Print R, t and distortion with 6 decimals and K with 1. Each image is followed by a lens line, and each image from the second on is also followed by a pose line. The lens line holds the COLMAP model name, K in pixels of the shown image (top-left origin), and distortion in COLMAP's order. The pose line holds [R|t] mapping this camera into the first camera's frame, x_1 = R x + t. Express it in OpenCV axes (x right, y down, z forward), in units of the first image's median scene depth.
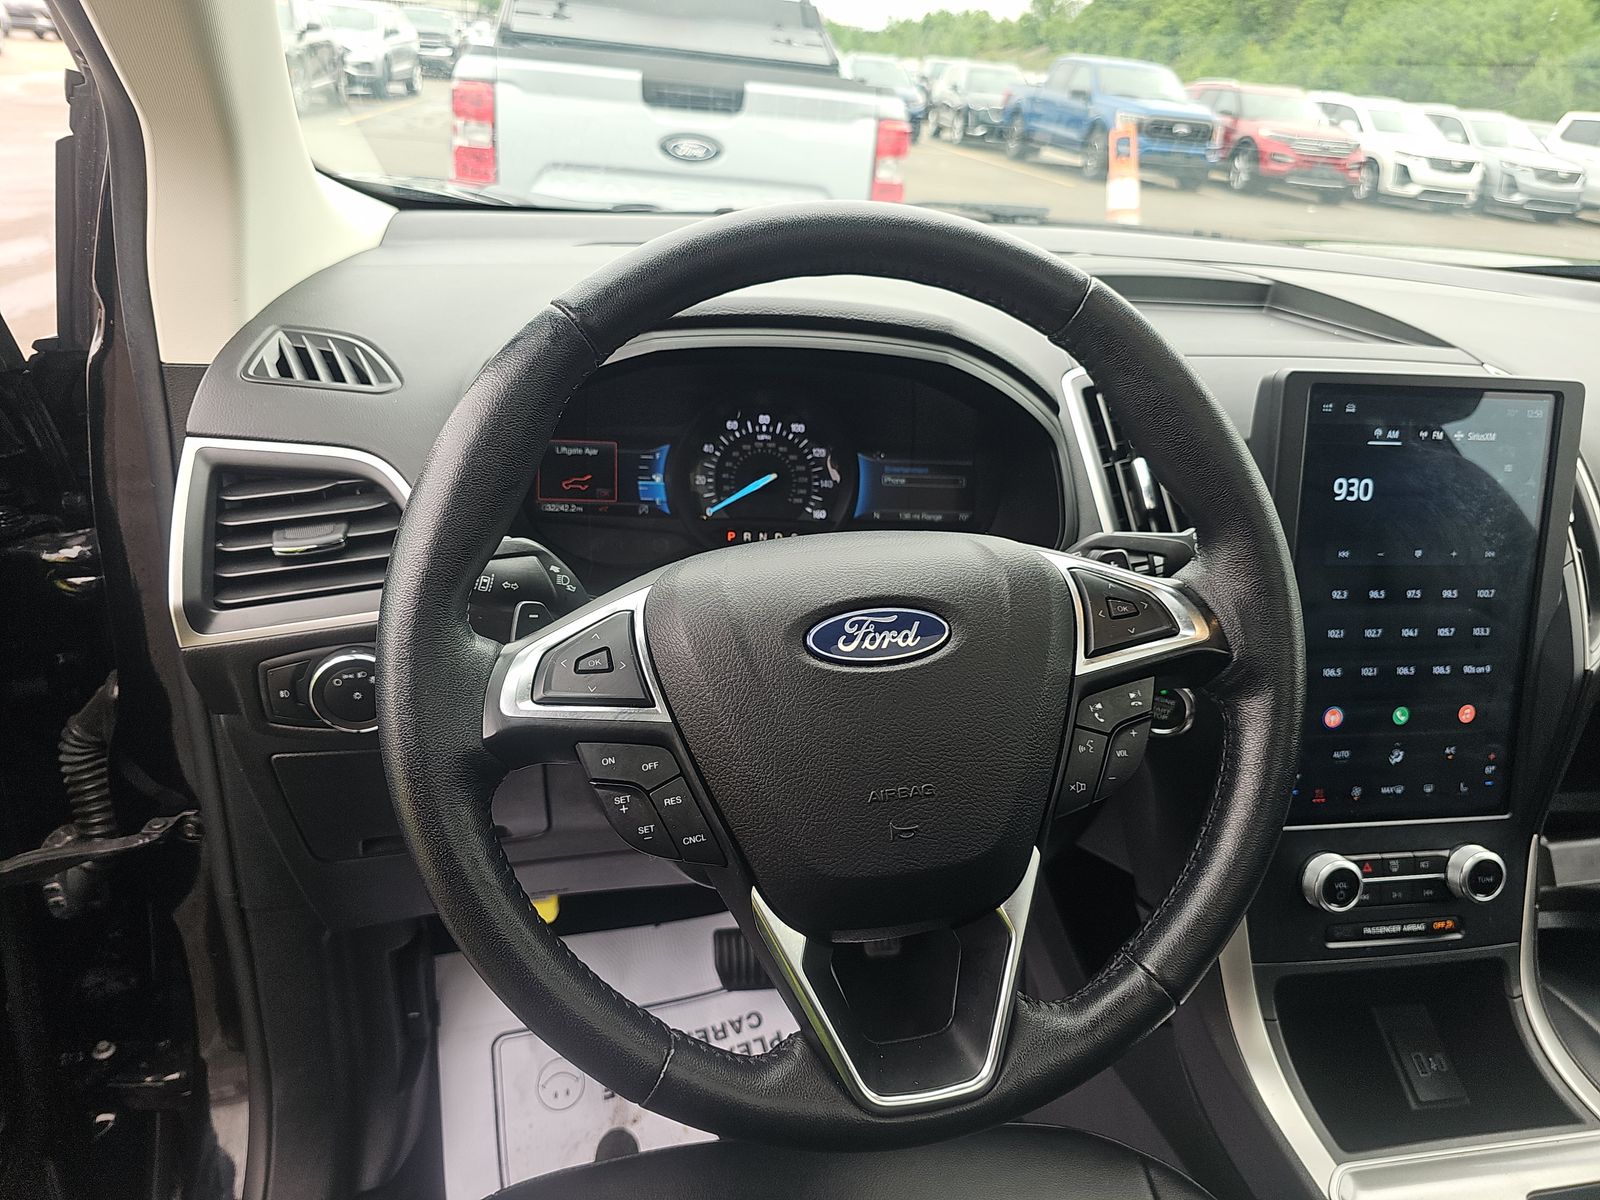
lens RADIAL K [[1111.2, 0, 780.6], [0, 1111.2, 615.7], [0, 0, 1]] dist [0.036541, -0.049716]
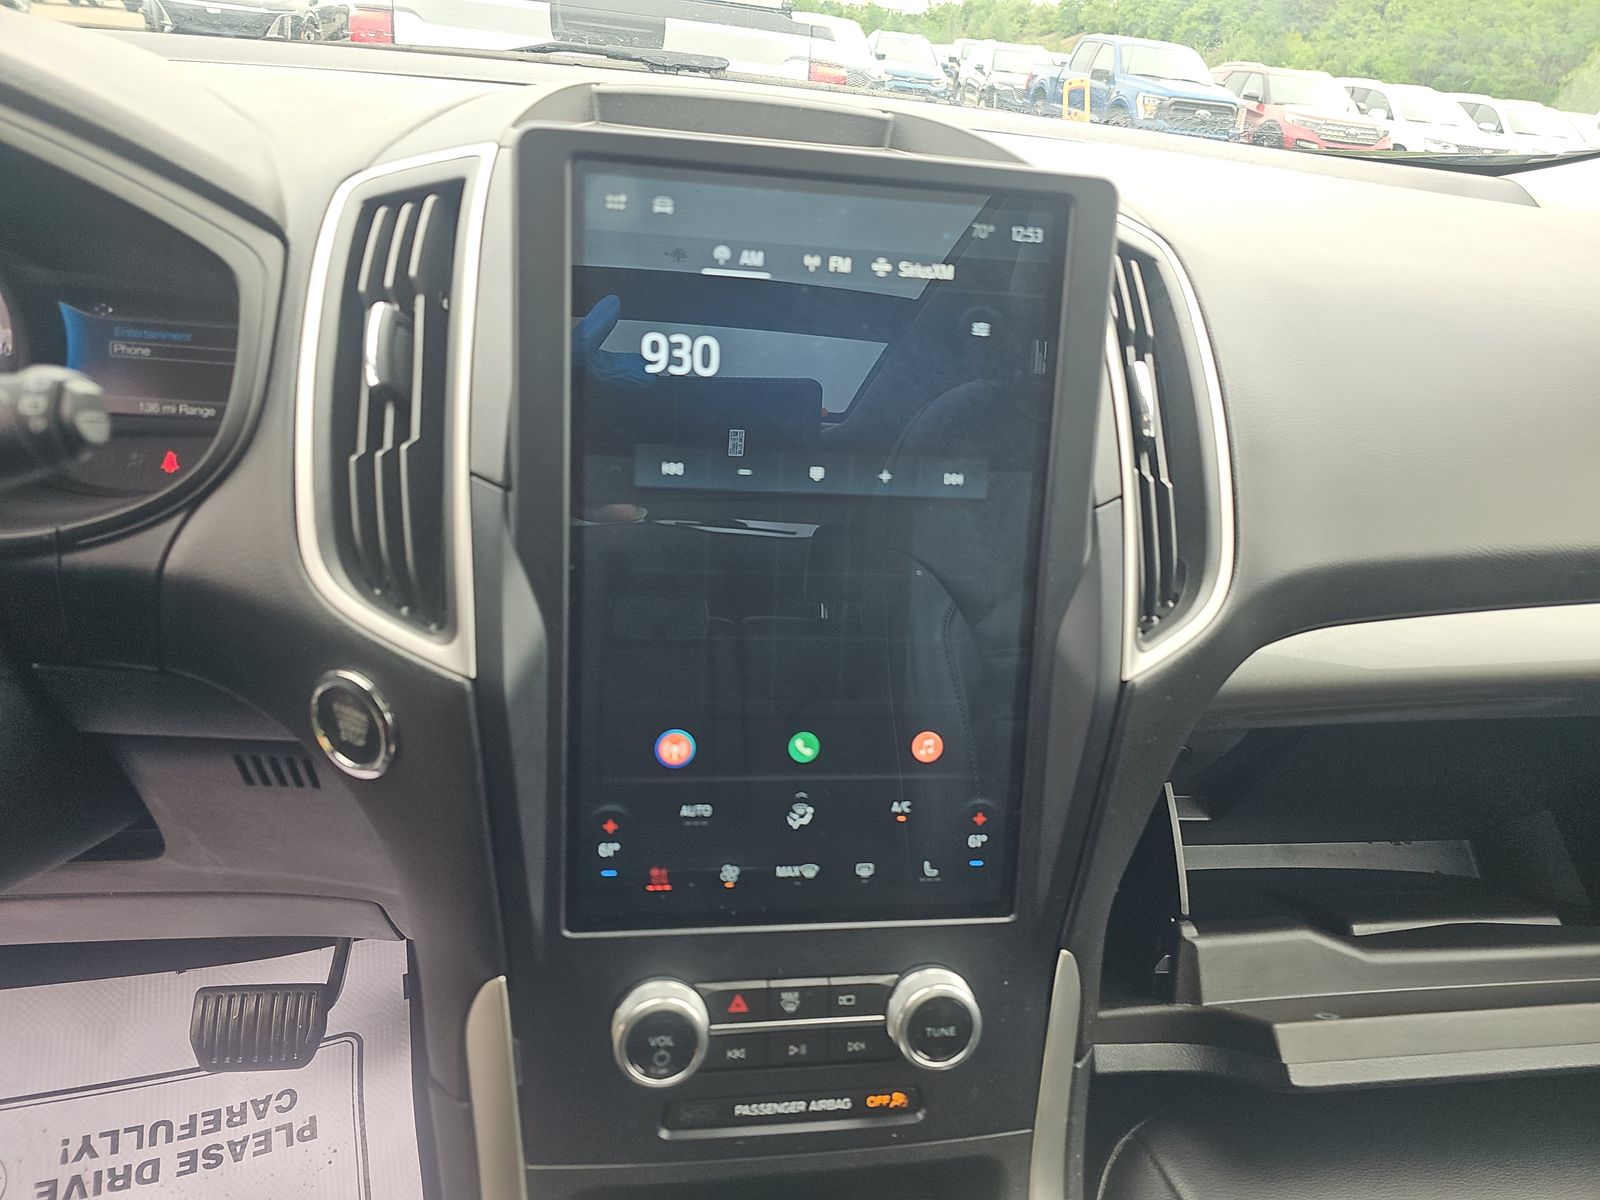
lens RADIAL K [[1078.9, 0, 800.0], [0, 1078.9, 600.0], [0, 0, 1]] dist [0.079494, -0.090665]
pose [[0.999458, 0.028073, -0.017171, 0.554236], [-0.027984, 0.999594, 0.005371, 0.007746], [0.017315, -0.004888, 0.999838, 0.421357]]
